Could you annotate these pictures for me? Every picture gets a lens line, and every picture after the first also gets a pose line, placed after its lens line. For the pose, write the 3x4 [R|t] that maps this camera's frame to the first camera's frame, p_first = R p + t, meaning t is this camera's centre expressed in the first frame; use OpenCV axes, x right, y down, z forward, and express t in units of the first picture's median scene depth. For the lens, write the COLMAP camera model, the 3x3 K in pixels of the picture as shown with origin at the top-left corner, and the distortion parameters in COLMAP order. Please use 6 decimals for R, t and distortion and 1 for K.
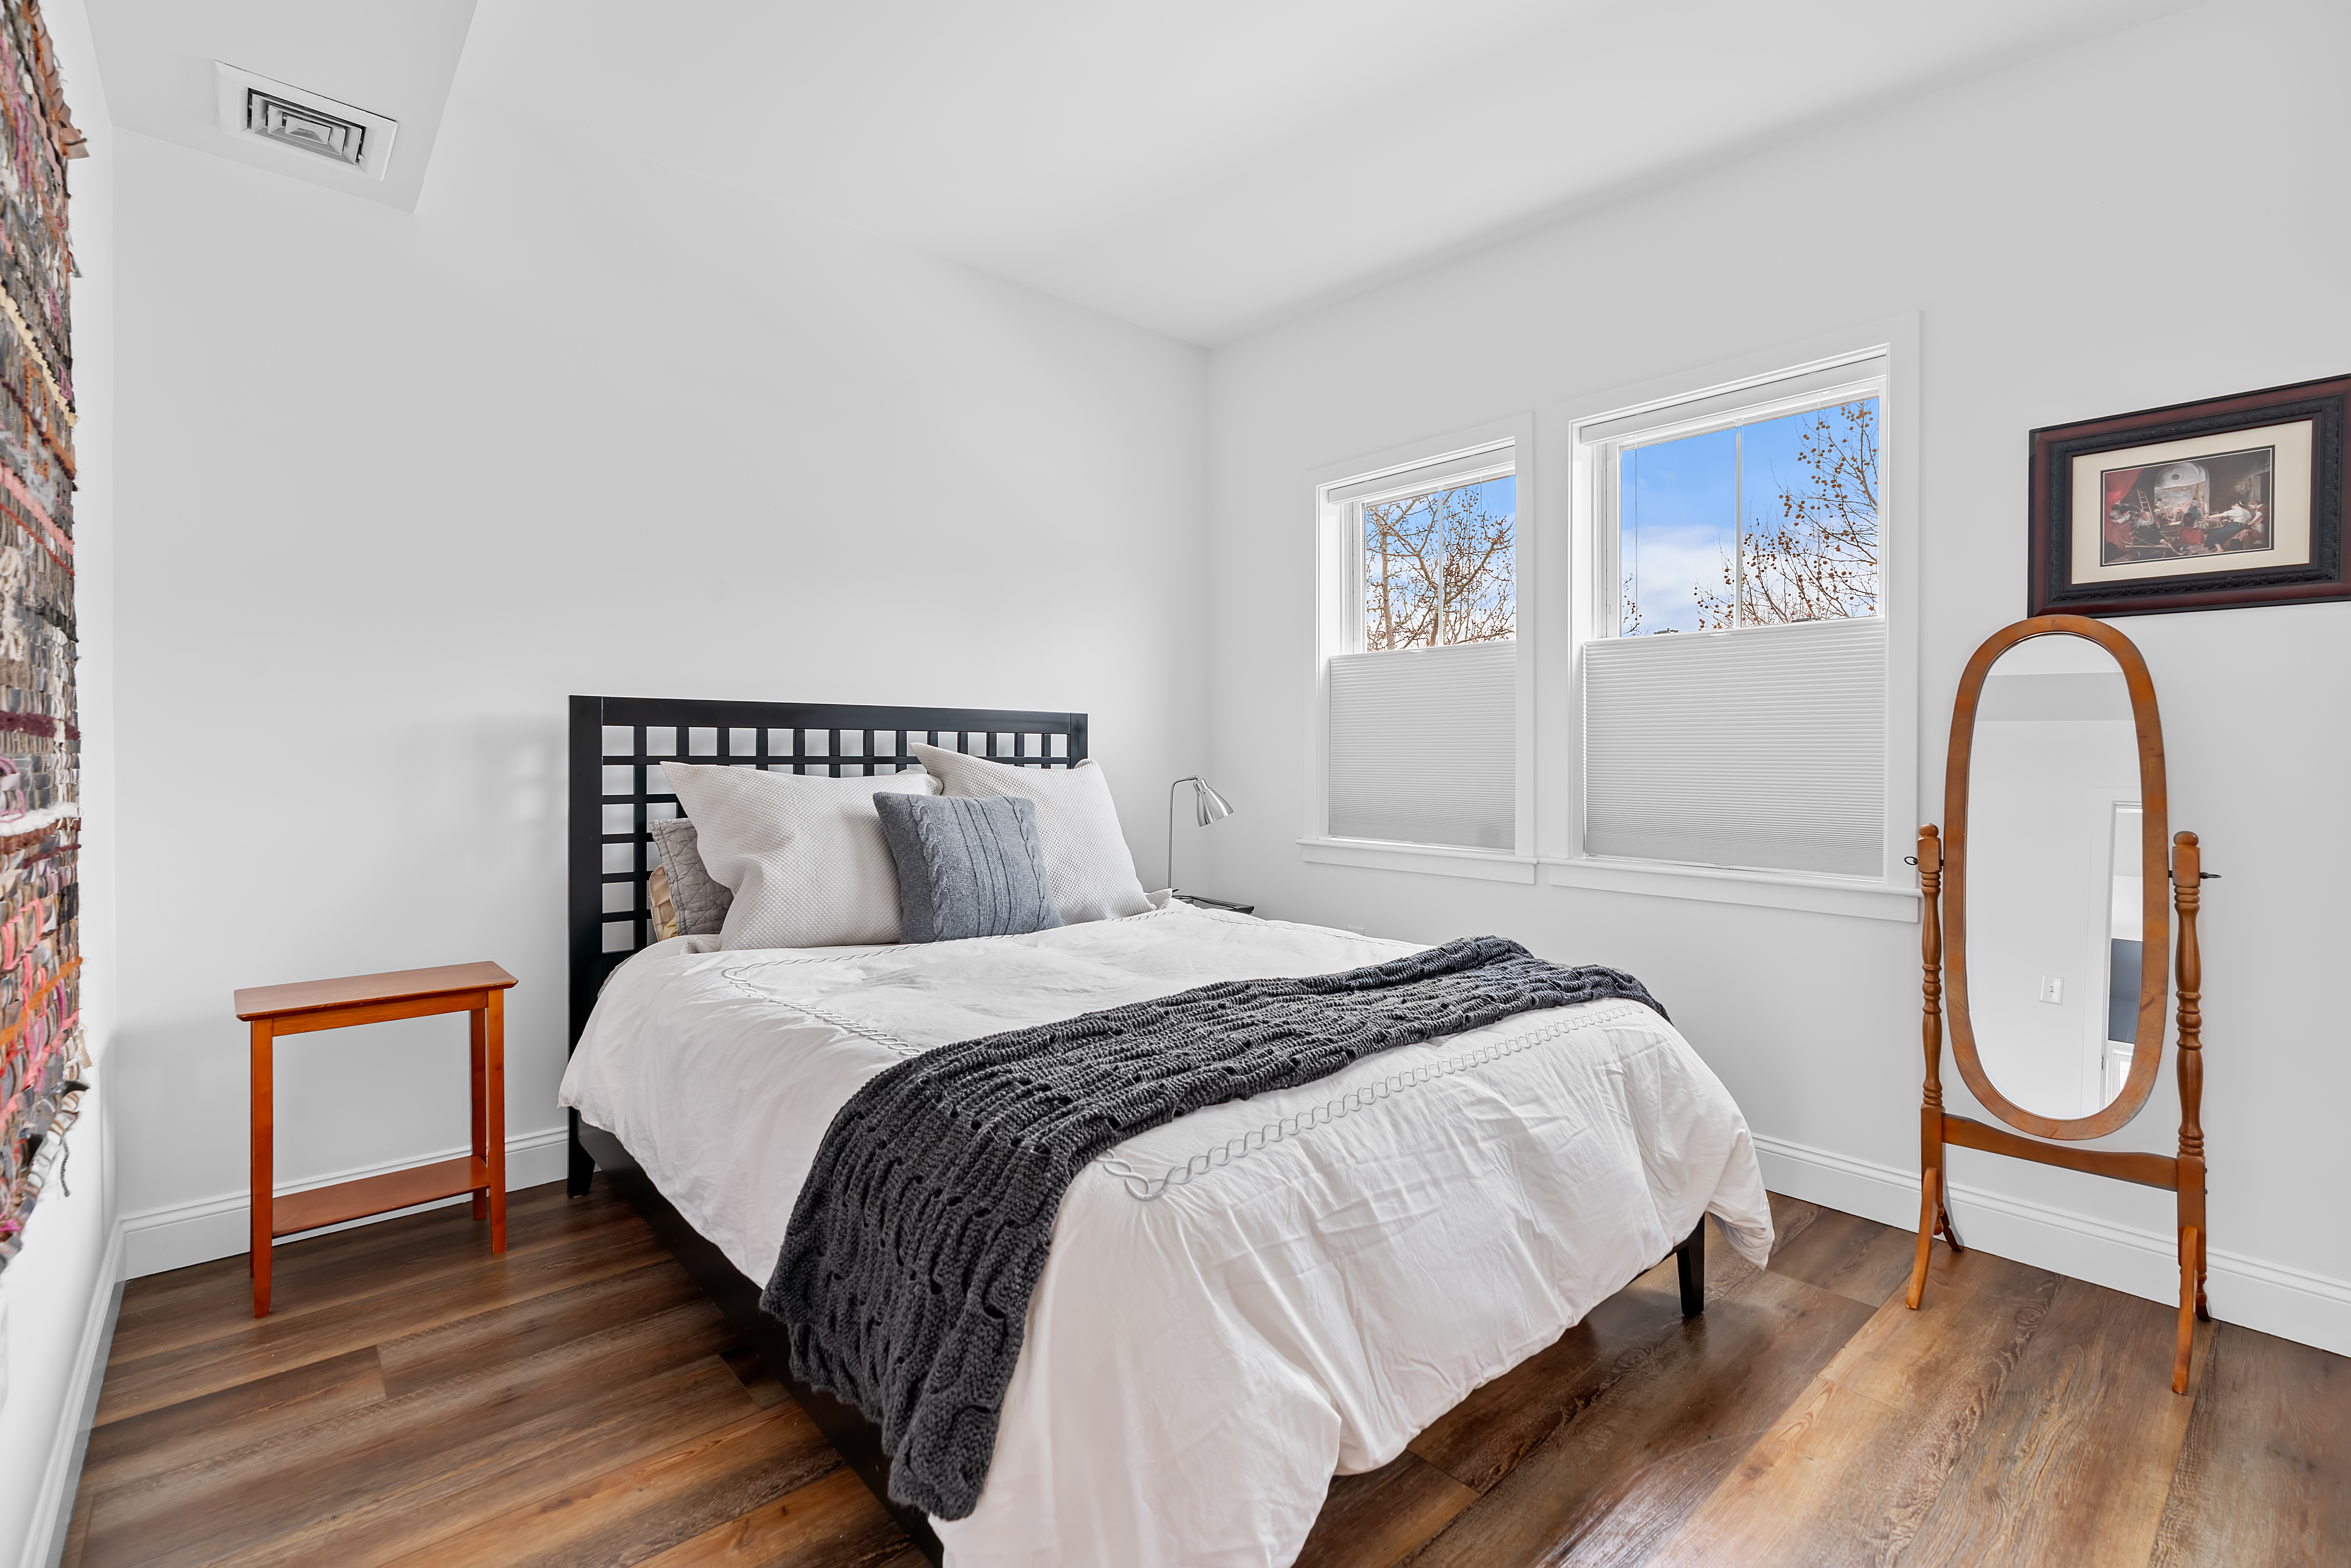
lens RADIAL K [[1059.5, 0, 1176.1], [0, 1059.5, 770.1], [0, 0, 1]] dist [-0.001483, -0.000188]
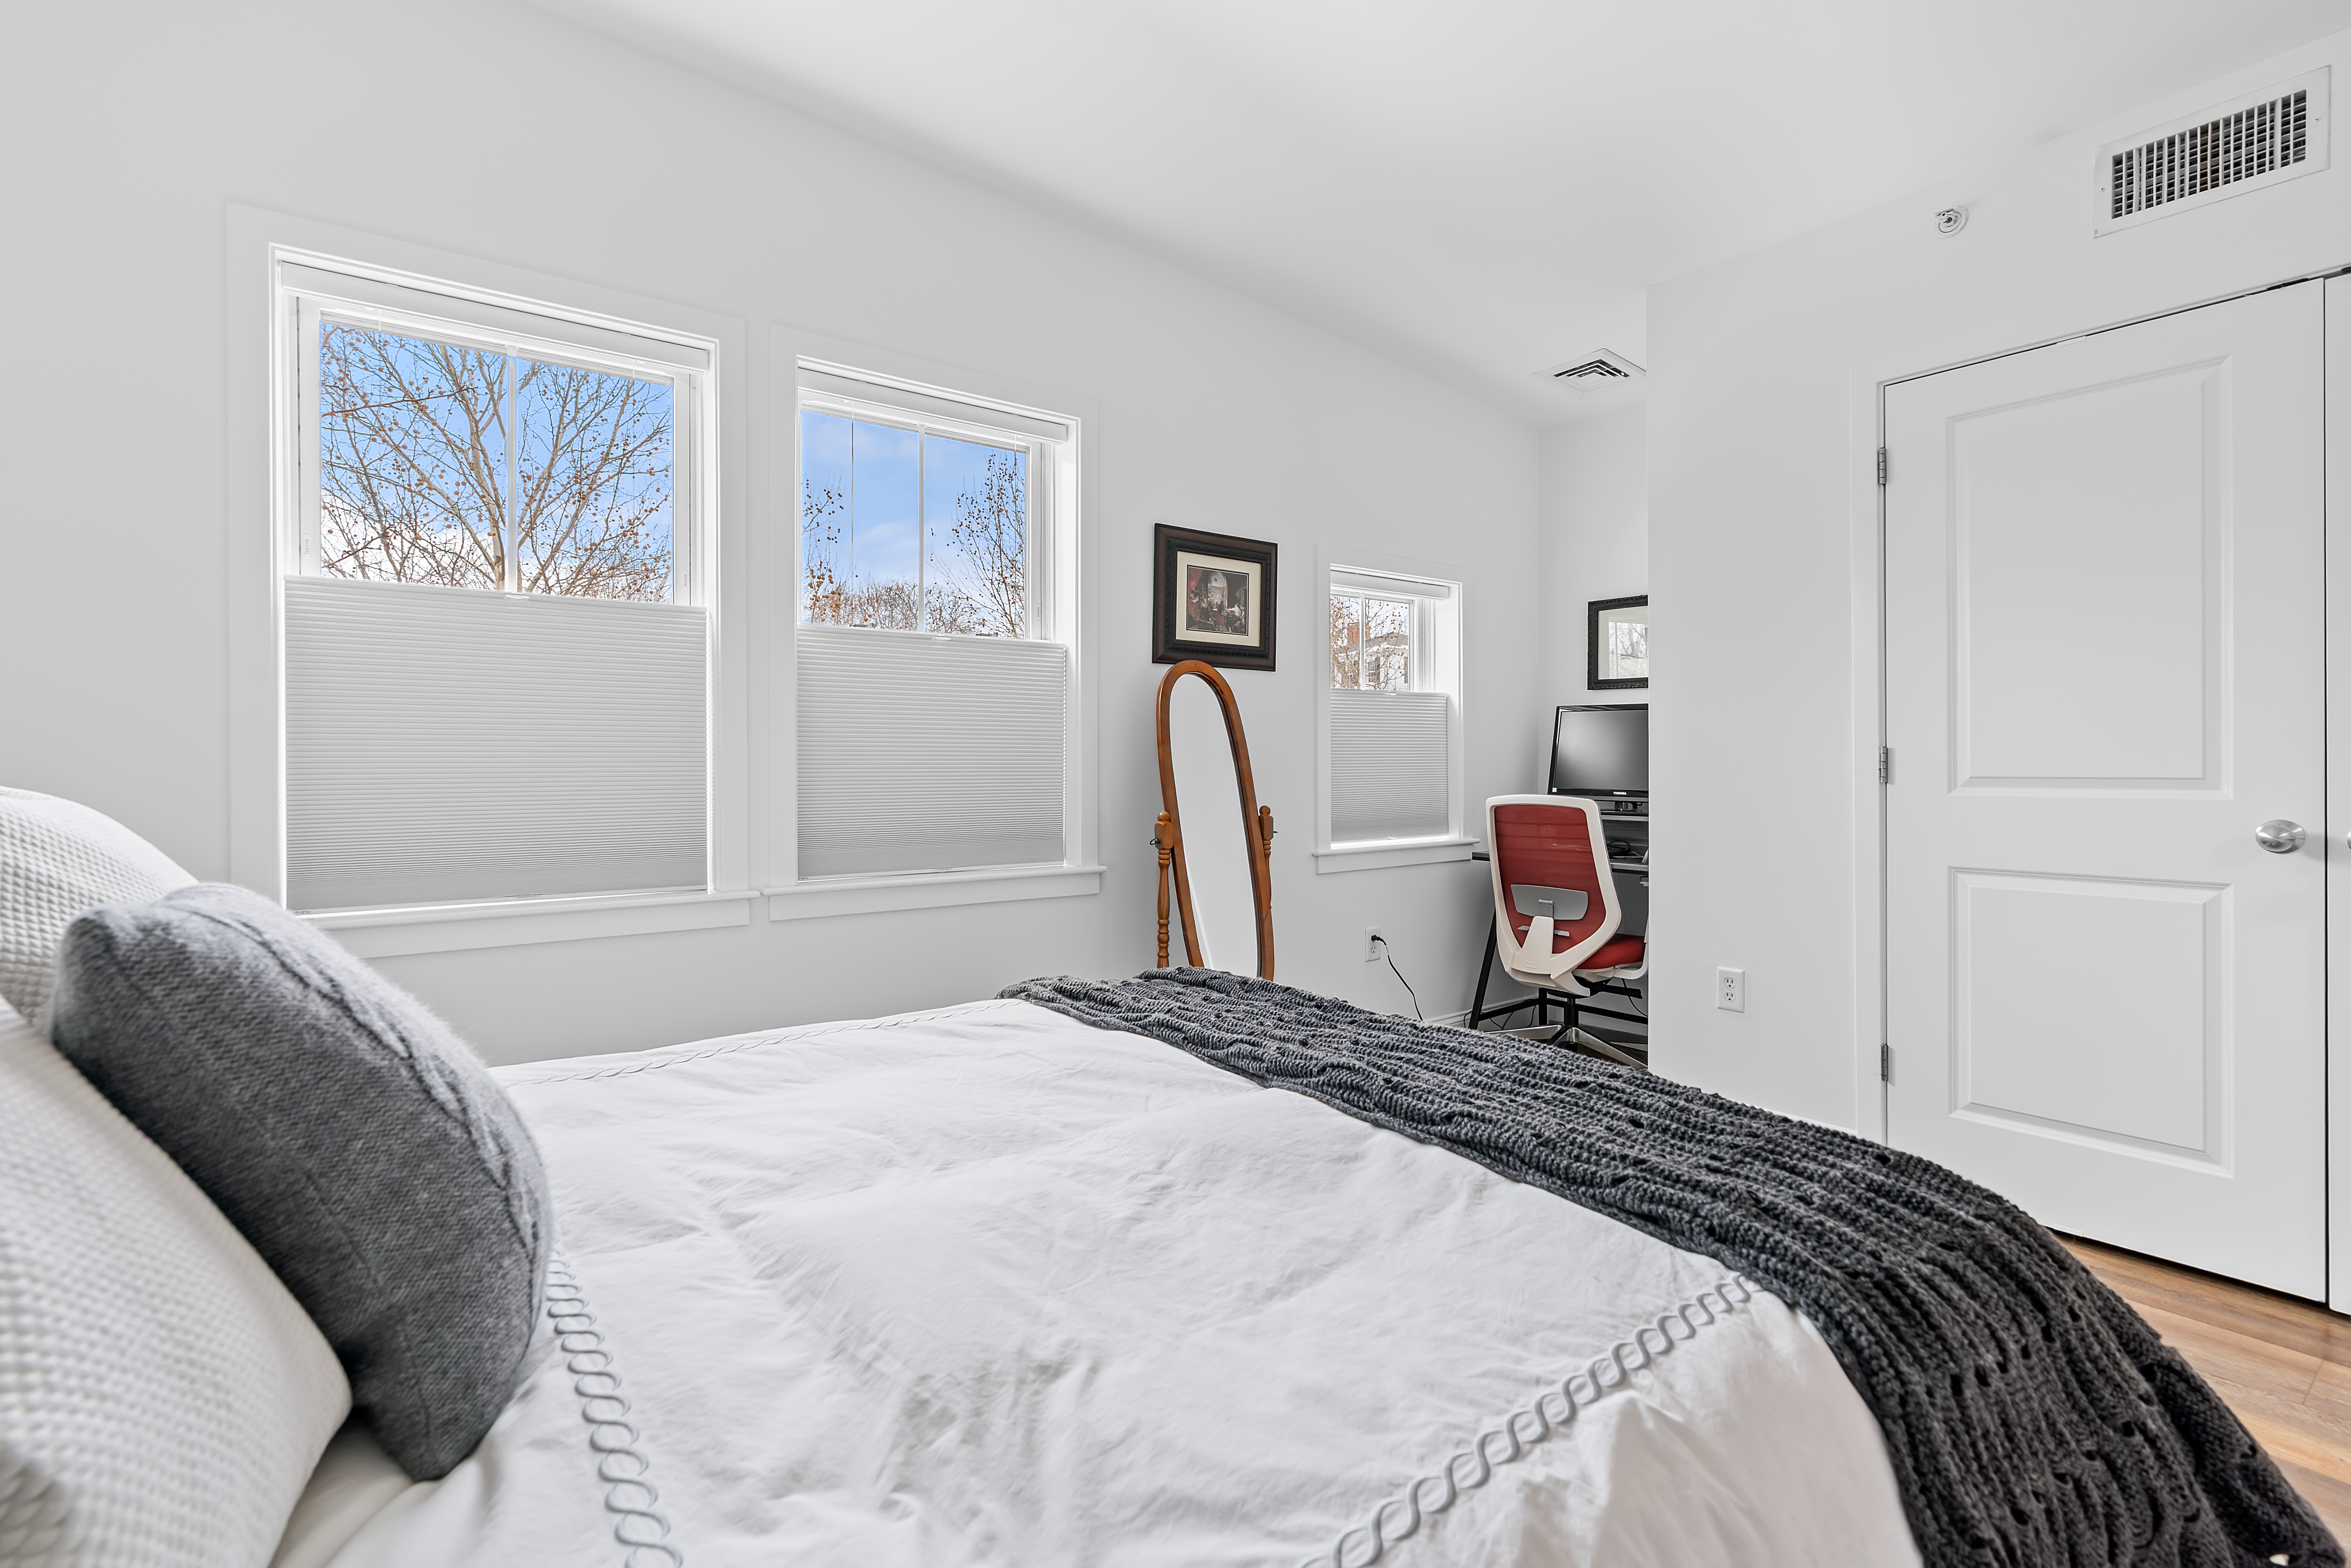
lens RADIAL K [[1059.5, 0, 1173.4], [0, 1059.5, 772.1], [0, 0, 1]] dist [-0.001483, -0.000188]
pose [[0.062926, -0.018753, 0.997842, -0.611155], [0.008032, 0.999801, 0.018283, -0.023029], [-0.997986, 0.006864, 0.063064, 0.952473]]
